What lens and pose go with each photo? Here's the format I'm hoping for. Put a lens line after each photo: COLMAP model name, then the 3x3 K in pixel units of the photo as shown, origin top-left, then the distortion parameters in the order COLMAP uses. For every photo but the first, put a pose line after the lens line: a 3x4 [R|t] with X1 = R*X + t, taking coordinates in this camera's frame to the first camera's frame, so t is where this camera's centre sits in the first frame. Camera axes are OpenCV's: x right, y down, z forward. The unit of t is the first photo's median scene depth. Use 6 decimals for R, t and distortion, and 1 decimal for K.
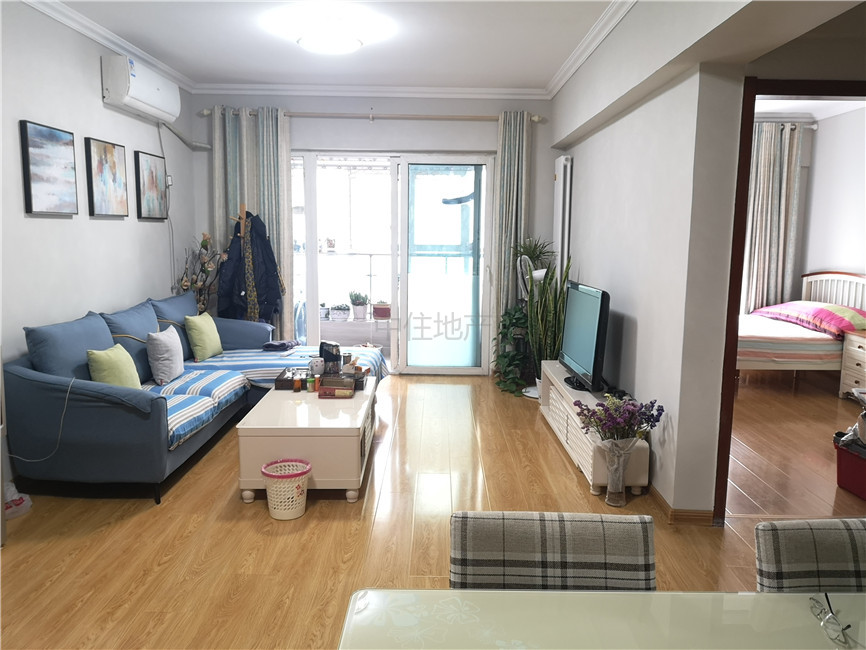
lens RADIAL K [[690.7, 0, 433.0], [0, 690.7, 325.0], [0, 0, 1]] dist [0.052003, -0.099092]
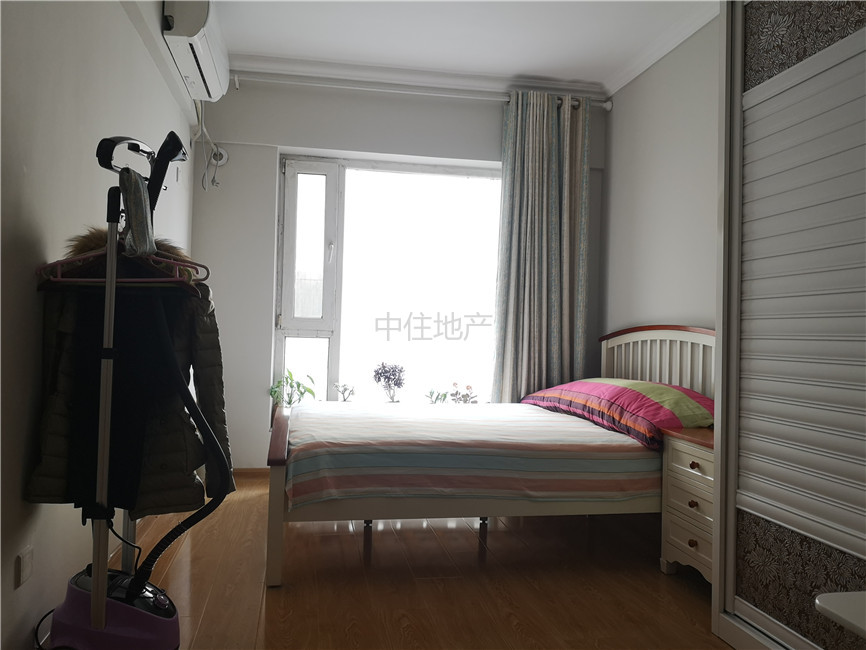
lens RADIAL K [[690.7, 0, 433.0], [0, 690.7, 325.0], [0, 0, 1]] dist [0.052003, -0.099092]
pose [[0.981572, 0.015594, 0.190455, 0.154027], [0.012097, 0.989595, -0.143371, 0.001518], [-0.190709, 0.143033, 0.971170, 0.247790]]
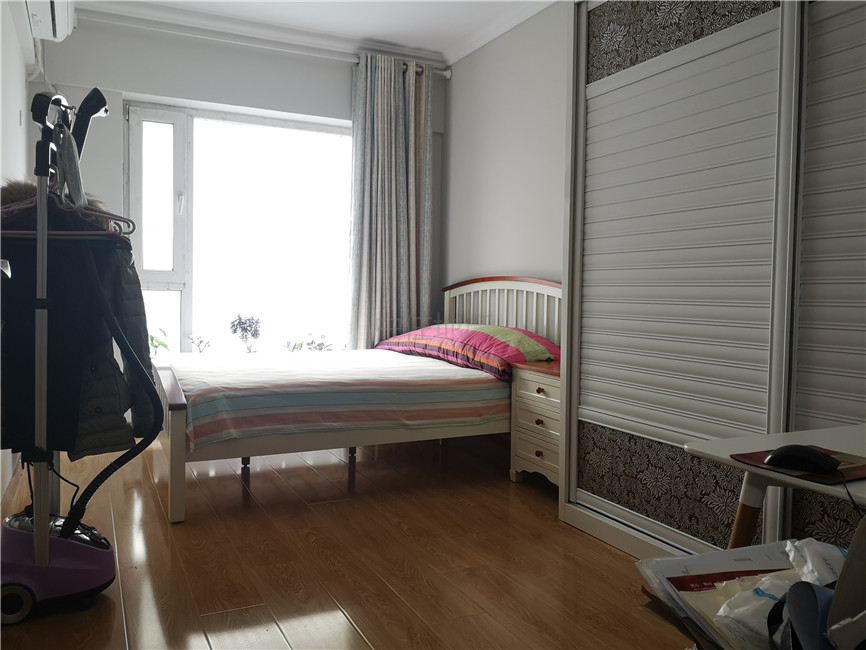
lens RADIAL K [[690.7, 0, 433.0], [0, 690.7, 325.0], [0, 0, 1]] dist [0.052003, -0.099092]
pose [[0.892035, -0.019203, 0.451559, 0.123444], [0.055440, 0.996201, -0.067153, 0.005001], [-0.448554, 0.084937, 0.889711, 0.231812]]
